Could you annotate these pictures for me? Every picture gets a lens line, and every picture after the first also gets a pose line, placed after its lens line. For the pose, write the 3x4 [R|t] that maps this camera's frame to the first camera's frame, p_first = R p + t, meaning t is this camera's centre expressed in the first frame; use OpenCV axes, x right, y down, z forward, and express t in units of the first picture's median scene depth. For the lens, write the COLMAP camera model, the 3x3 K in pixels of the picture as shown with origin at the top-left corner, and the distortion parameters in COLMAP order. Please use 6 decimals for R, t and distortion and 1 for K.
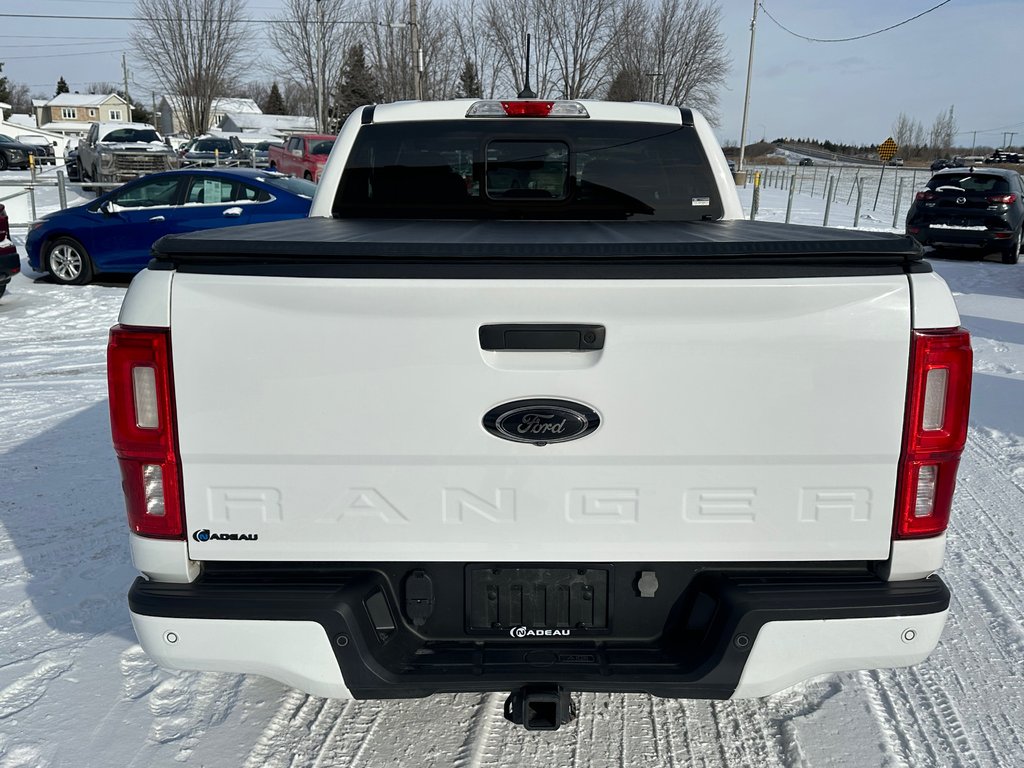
lens RADIAL K [[937.1, 0, 512.0], [0, 937.1, 384.0], [0, 0, 1]] dist [0.217029, -0.539455]
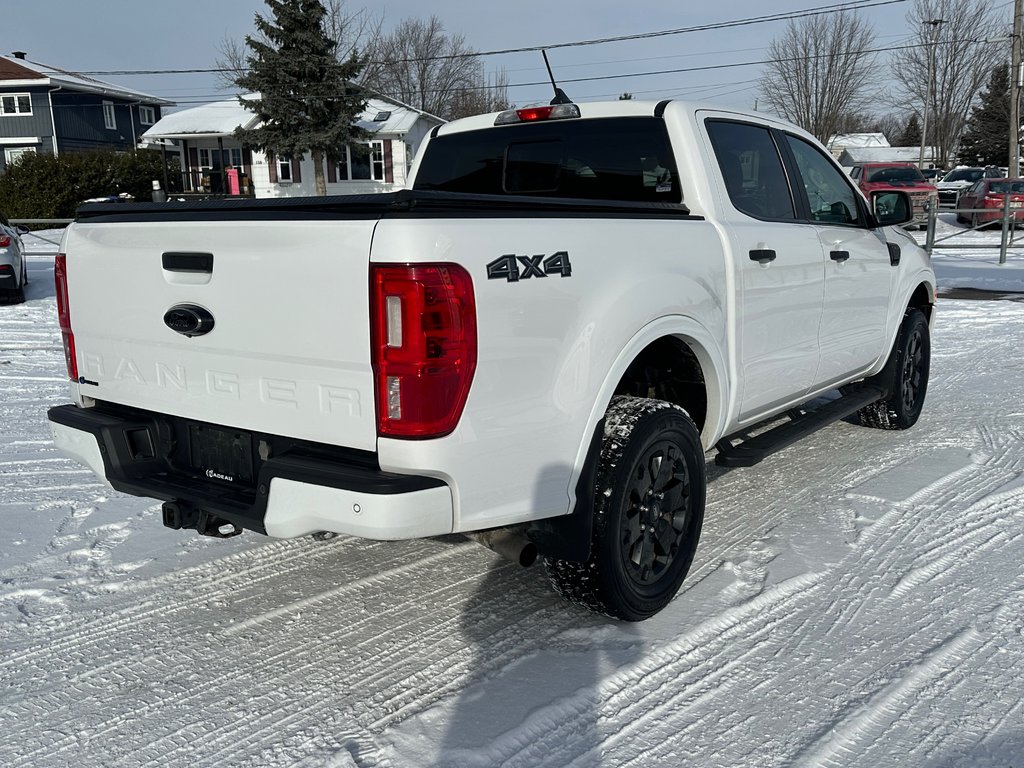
lens RADIAL K [[943.6, 0, 512.0], [0, 943.6, 384.0], [0, 0, 1]] dist [0.130200, -0.229684]
pose [[0.773867, 0.090381, -0.626866, 1.258298], [-0.116077, 0.993240, -0.000093, 0.074336], [0.622621, 0.072837, 0.779127, 0.149344]]
